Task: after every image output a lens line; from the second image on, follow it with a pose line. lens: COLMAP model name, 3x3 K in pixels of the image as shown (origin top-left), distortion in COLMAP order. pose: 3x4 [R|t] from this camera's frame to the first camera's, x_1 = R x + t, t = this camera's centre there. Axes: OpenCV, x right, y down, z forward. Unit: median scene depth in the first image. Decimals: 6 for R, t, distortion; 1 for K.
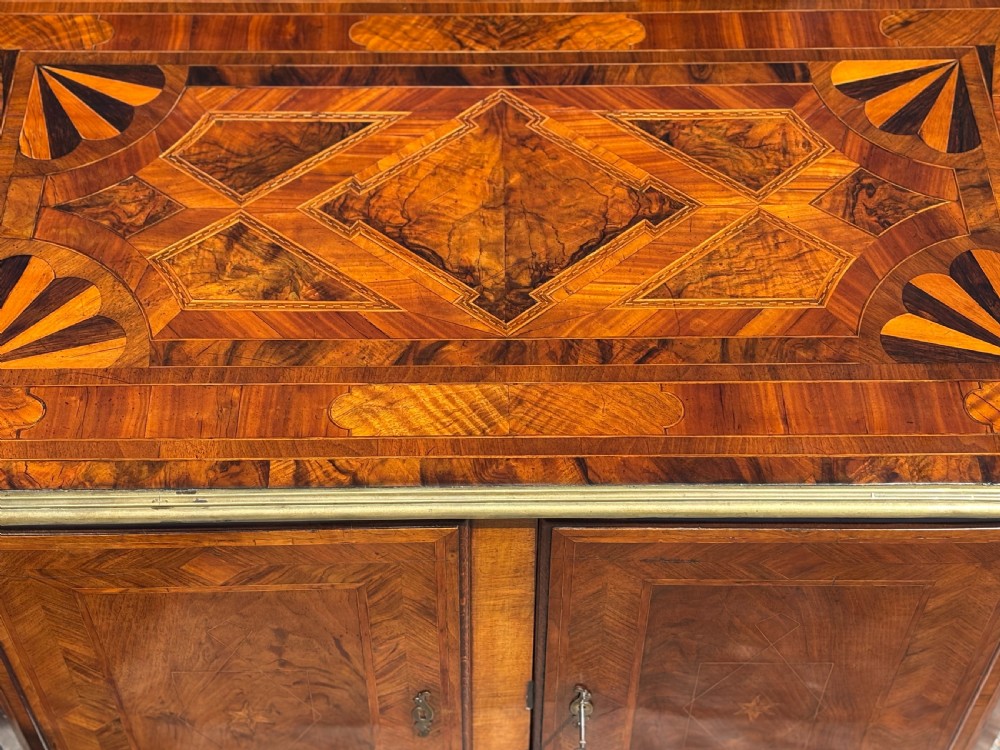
lens RADIAL K [[1644.8, 0, 488.6], [0, 1644.8, 376.5], [0, 0, 1]] dist [0.222749, -0.829884]
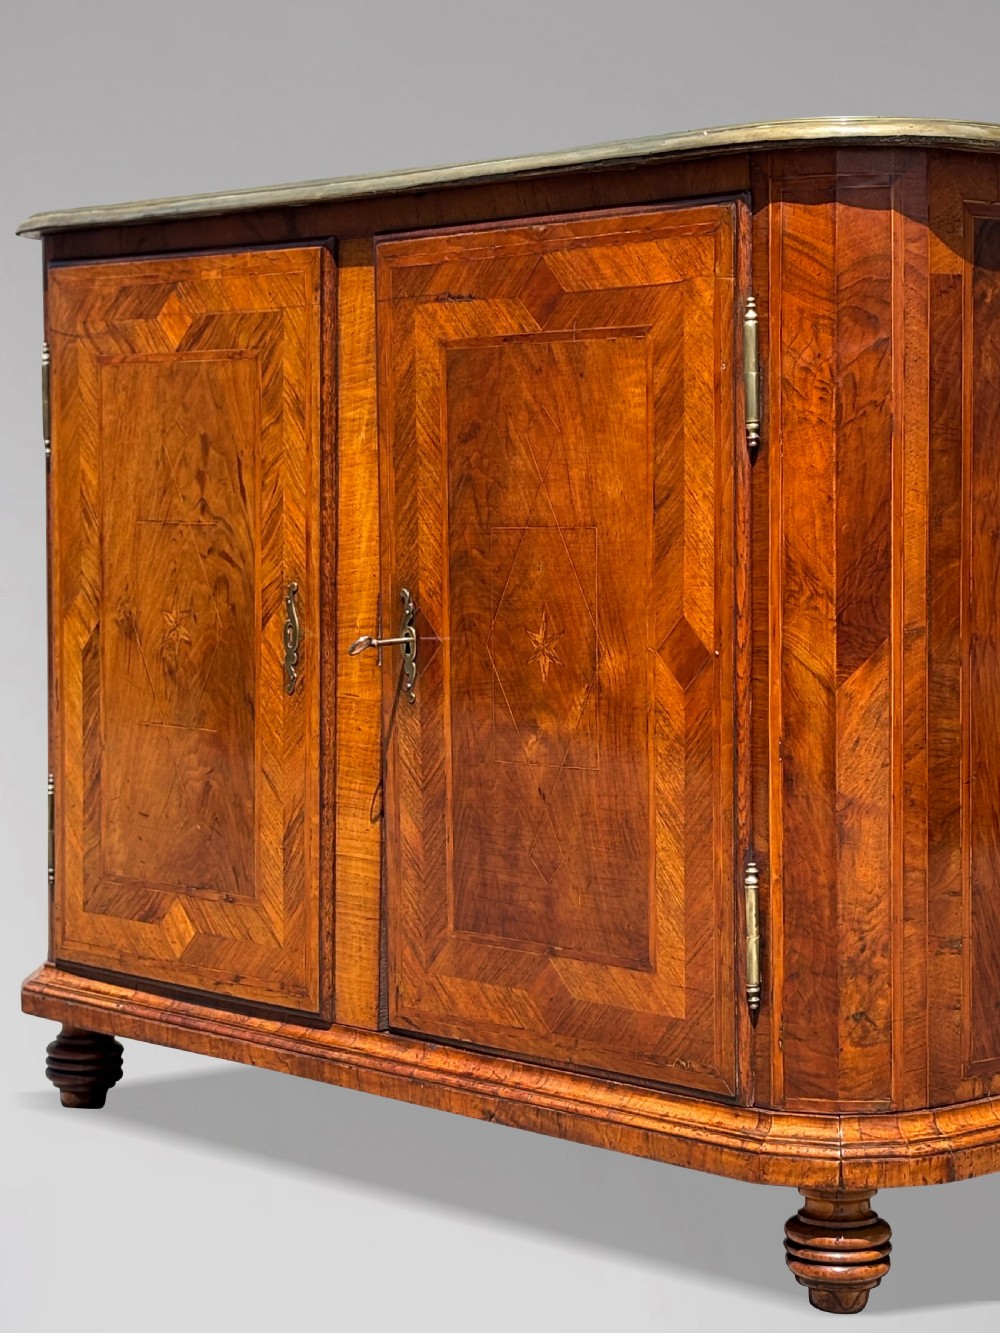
lens RADIAL K [[3075.2, 0, 509.1], [0, 3075.2, 702.3], [0, 0, 1]] dist [0.248013, -0.988200]
pose [[0.649340, 0.049951, -0.758856, 1.409132], [-0.601479, 0.644355, -0.472260, 1.023986], [0.465383, 0.763093, 0.448450, 0.382118]]
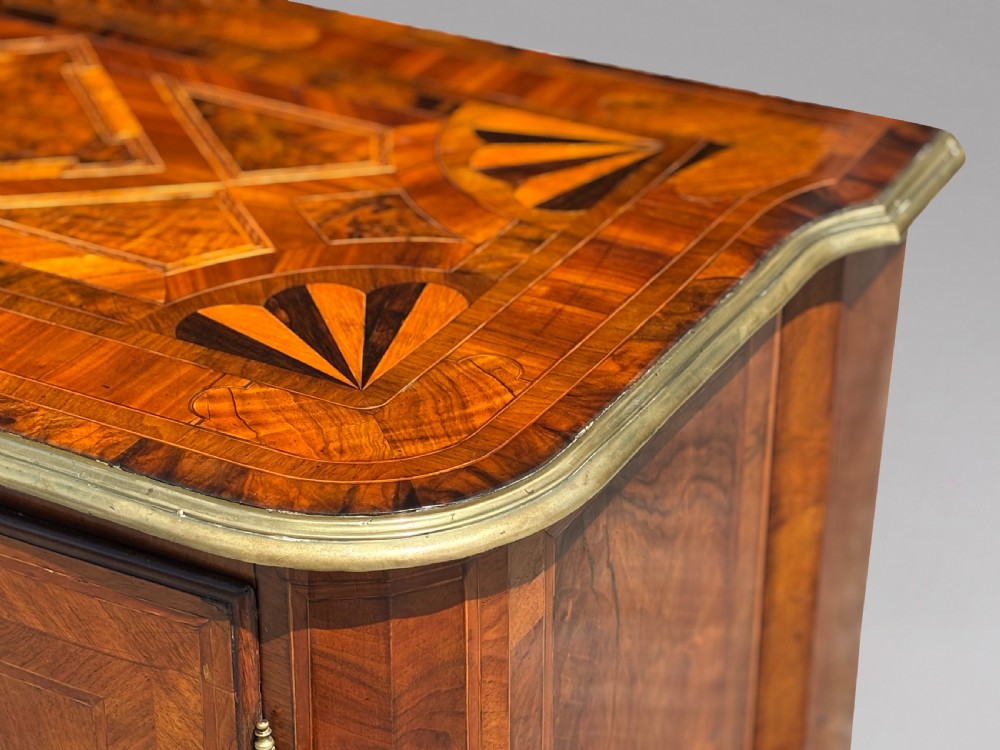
lens RADIAL K [[2307.0, 0, 500.0], [0, 2307.0, 375.0], [0, 0, 1]] dist [0.248013, -0.988200]
pose [[0.869438, 0.239508, -0.432104, 0.706109], [-0.395735, 0.861219, -0.318899, 0.227561], [0.295757, 0.448262, 0.843558, 0.274157]]
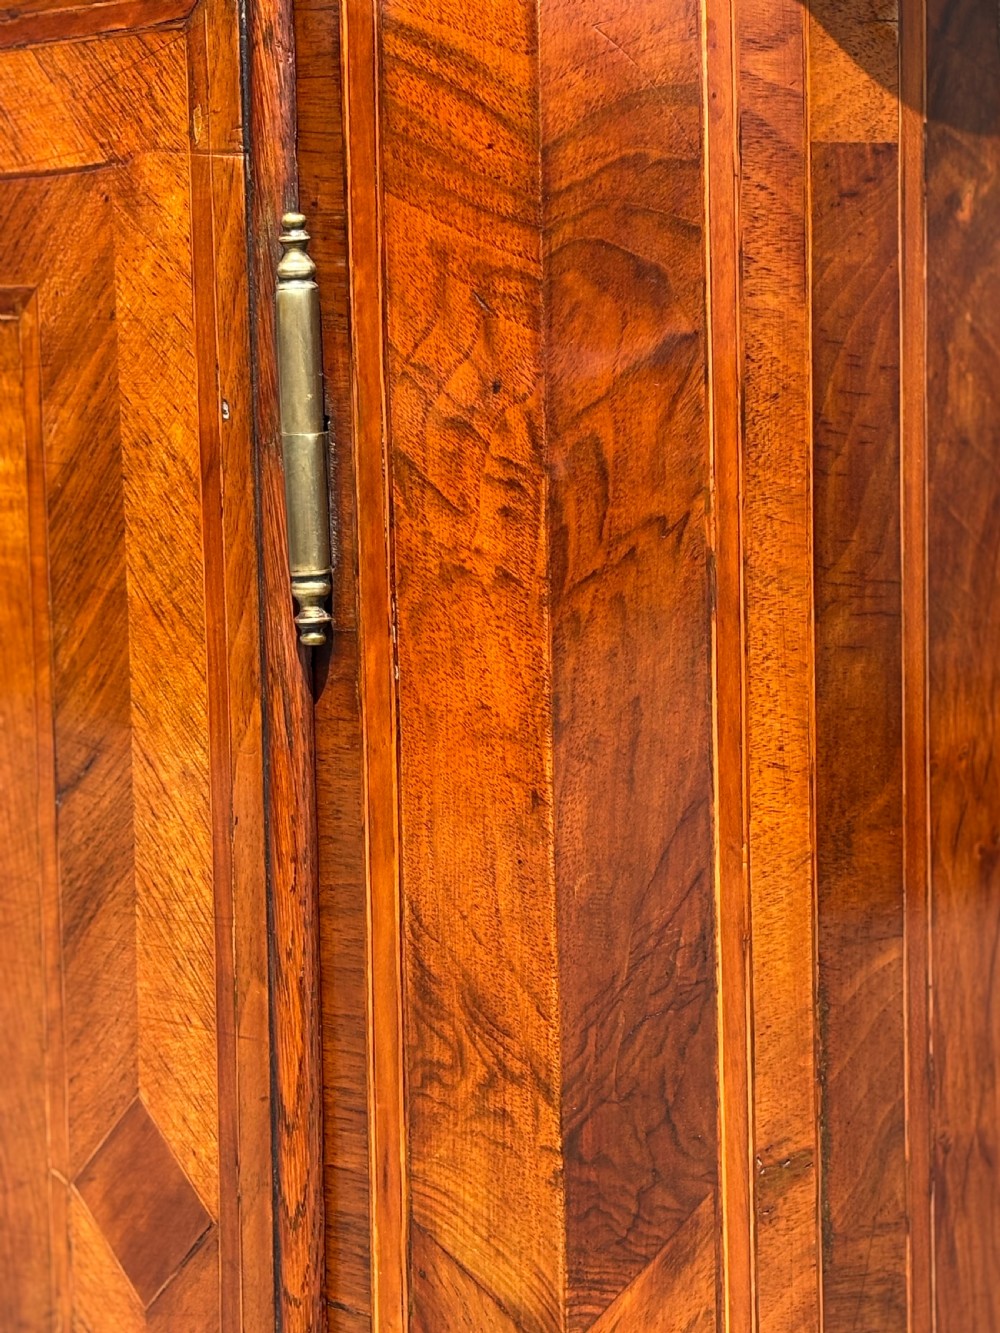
lens RADIAL K [[3133.7, 0, 500.0], [0, 3133.7, 666.5], [0, 0, 1]] dist [0.228563, -0.711085]
pose [[0.712499, 0.059133, -0.699177, 0.722884], [-0.547488, 0.670081, -0.501247, 0.404749], [0.438865, 0.739929, 0.509806, 0.768302]]
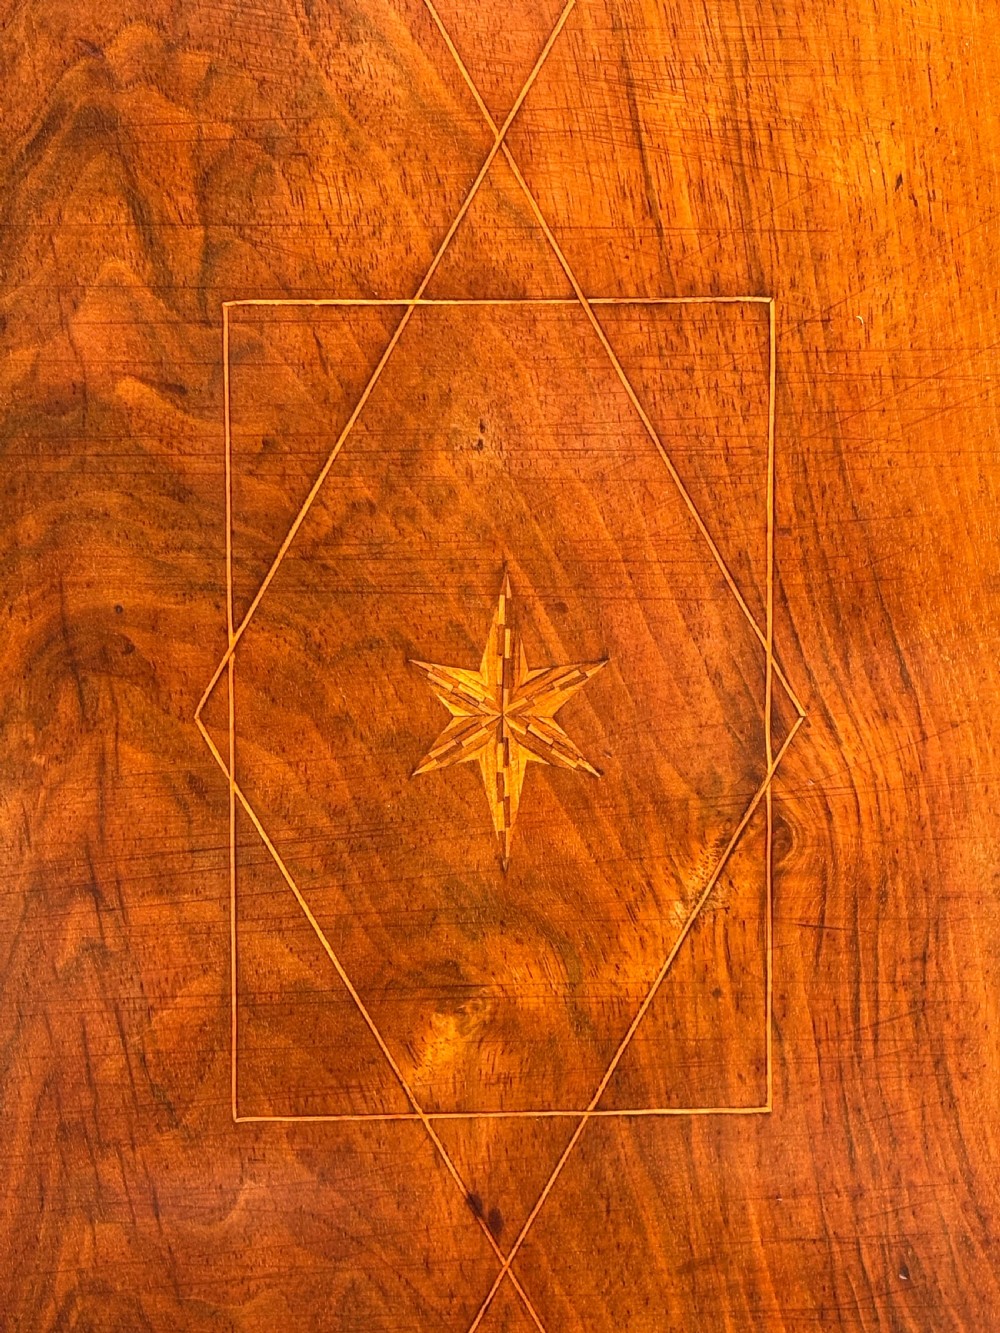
lens RADIAL K [[2794.3, 0, 500.0], [0, 2794.3, 666.5], [0, 0, 1]] dist [0.197138, -0.355749]
pose [[0.999392, -0.001944, 0.034801, 0.161305], [0.027164, 0.669046, -0.742724, 0.538278], [-0.021840, 0.743218, 0.668692, 0.806829]]
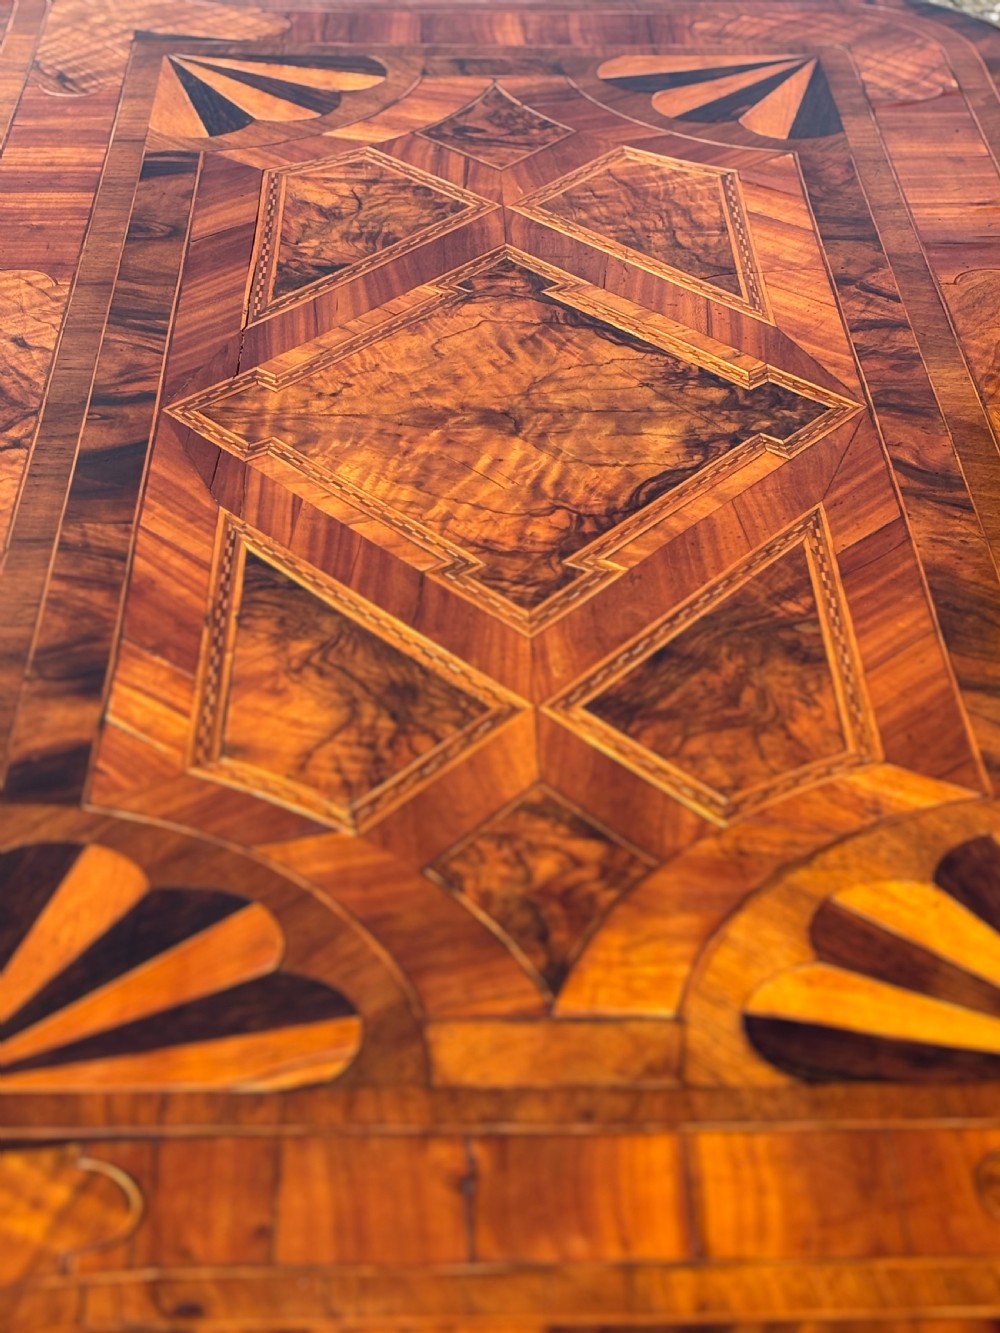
lens RADIAL K [[2794.3, 0, 500.0], [0, 2794.3, 666.5], [0, 0, 1]] dist [0.197138, -0.355749]
pose [[-0.011533, -0.528086, 0.849113, -0.736235], [0.791998, 0.513556, 0.330151, -0.344698], [-0.610414, 0.676303, 0.412320, 0.734790]]
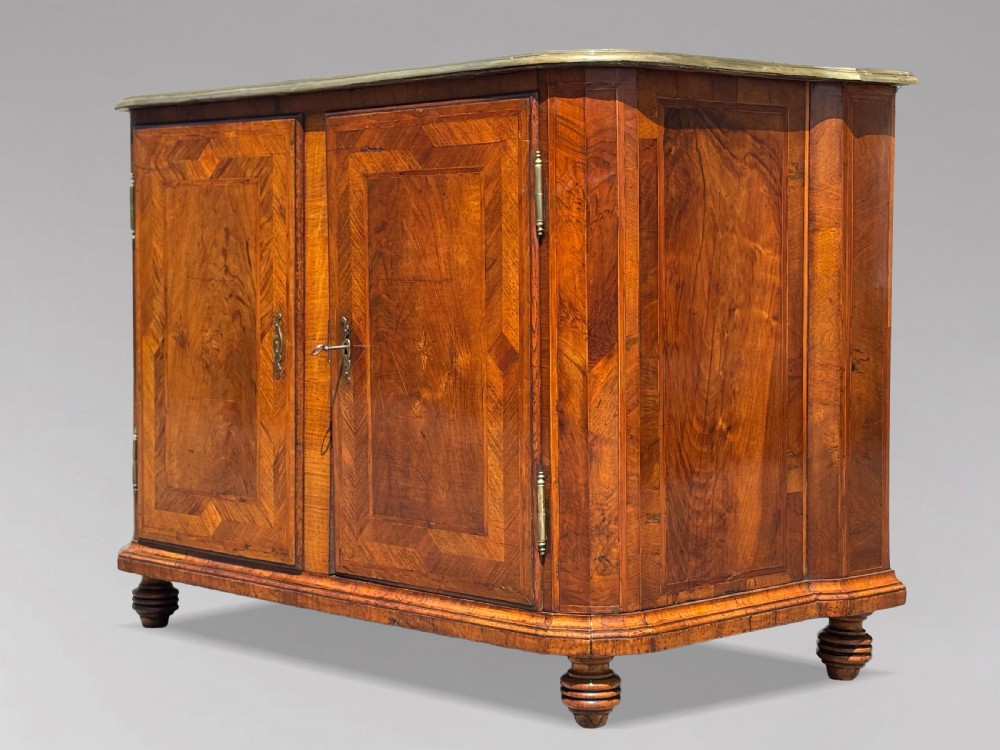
lens RADIAL K [[2007.4, 0, 500.0], [0, 2007.4, 375.0], [0, 0, 1]] dist [0.254022, -1.414602]
pose [[0.677299, 0.038842, -0.734682, 1.592082], [-0.581032, 0.640802, -0.501772, 1.127558], [0.451296, 0.766723, 0.456583, 0.302936]]
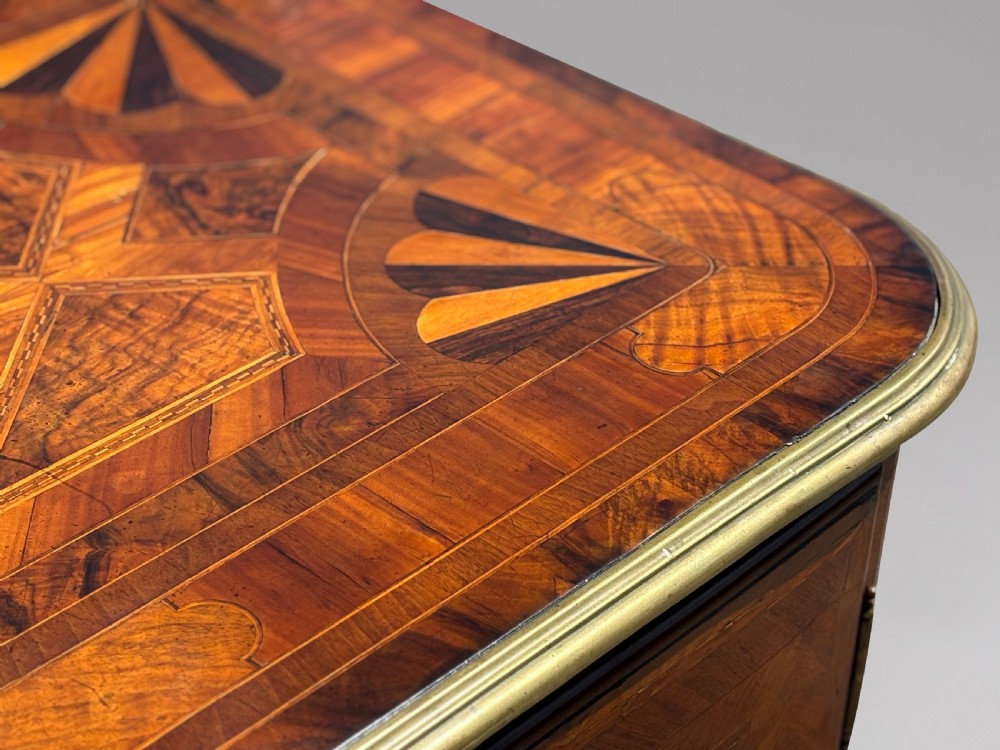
lens RADIAL K [[2252.0, 0, 485.9], [0, 2252.0, 376.5], [0, 0, 1]] dist [0.230160, -0.270738]
pose [[0.689559, -0.388737, 0.611058, -0.169562], [0.549438, 0.830488, -0.091690, 0.053998], [-0.471833, 0.398964, 0.786258, 0.435898]]
